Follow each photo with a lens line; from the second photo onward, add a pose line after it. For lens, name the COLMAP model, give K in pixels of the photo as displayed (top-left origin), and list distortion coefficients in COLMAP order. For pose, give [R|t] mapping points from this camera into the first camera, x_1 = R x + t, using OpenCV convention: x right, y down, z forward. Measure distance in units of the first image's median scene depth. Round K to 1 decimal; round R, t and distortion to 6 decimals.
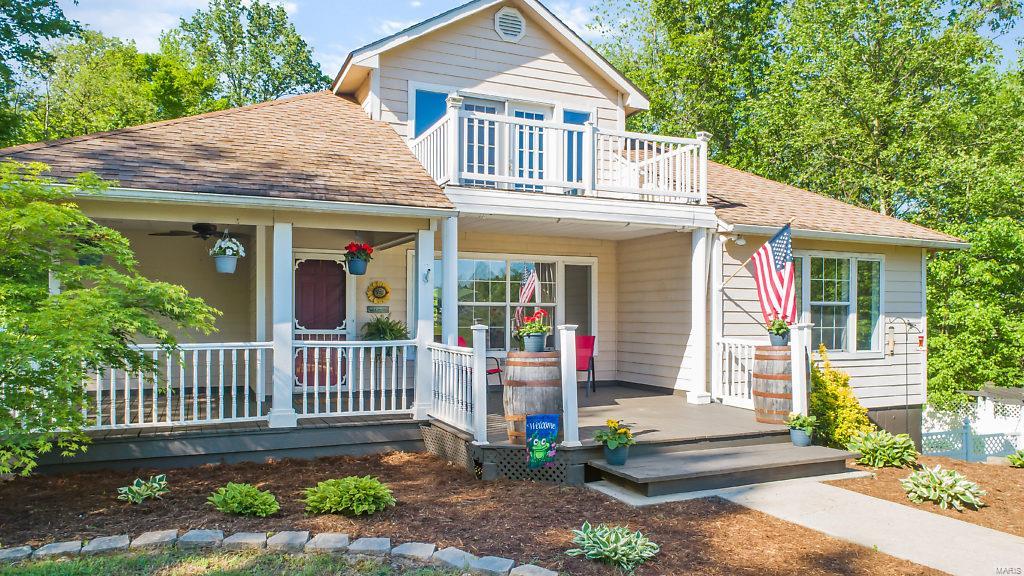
lens RADIAL K [[704.2, 0, 507.7], [0, 704.2, 315.1], [0, 0, 1]] dist [-0.006685, -0.000123]
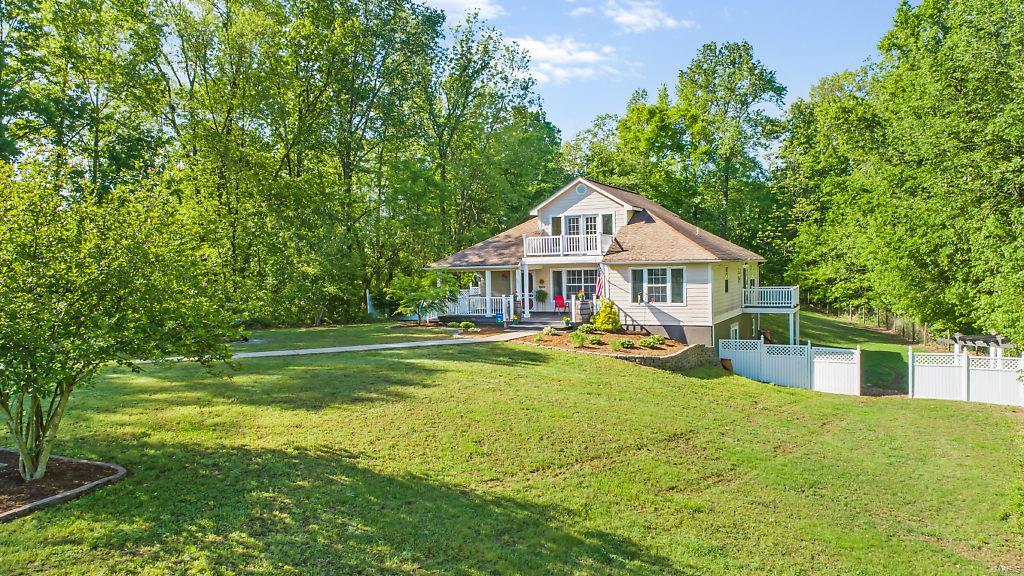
lens RADIAL K [[748.7, 0, 512.8], [0, 748.7, 269.6], [0, 0, 1]] dist [-0.011396, -0.002424]
pose [[0.636193, -0.010862, -0.771454, 2.448678], [0.026503, 0.999618, 0.007782, -0.120311], [0.771075, -0.025396, 0.636238, -1.334024]]
